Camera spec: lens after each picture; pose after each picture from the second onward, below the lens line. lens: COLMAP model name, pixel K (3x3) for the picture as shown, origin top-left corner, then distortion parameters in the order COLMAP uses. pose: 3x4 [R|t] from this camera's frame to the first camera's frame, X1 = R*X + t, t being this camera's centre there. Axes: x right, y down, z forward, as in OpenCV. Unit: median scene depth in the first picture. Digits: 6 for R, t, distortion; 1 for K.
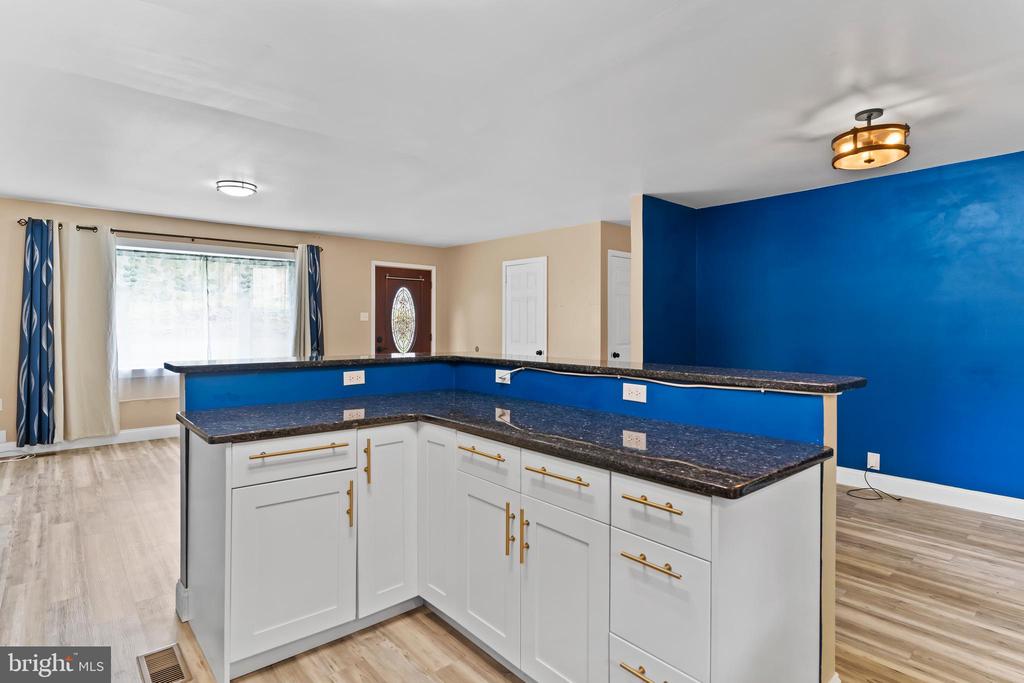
lens RADIAL K [[536.4, 0, 517.8], [0, 536.4, 322.8], [0, 0, 1]] dist [0.000511, -0.000375]
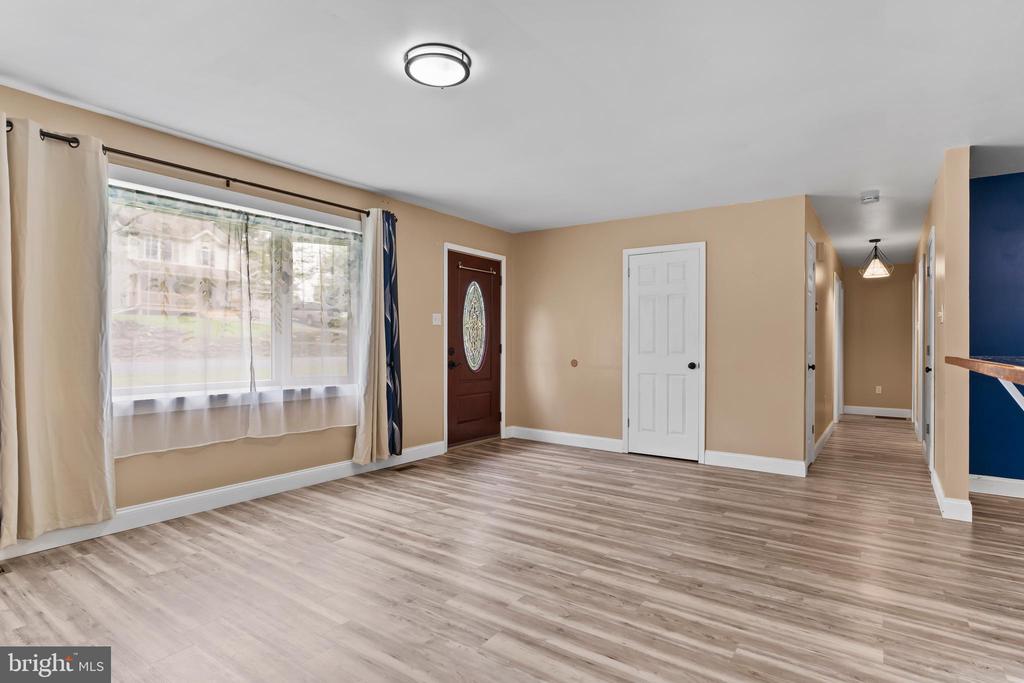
lens RADIAL K [[536.4, 0, 510.8], [0, 536.4, 346.0], [0, 0, 1]] dist [0.000511, -0.000375]
pose [[0.973399, -0.001247, 0.229115, -0.408907], [-0.000564, 0.999969, 0.007840, 0.021795], [-0.229117, -0.007761, 0.973368, 0.315681]]
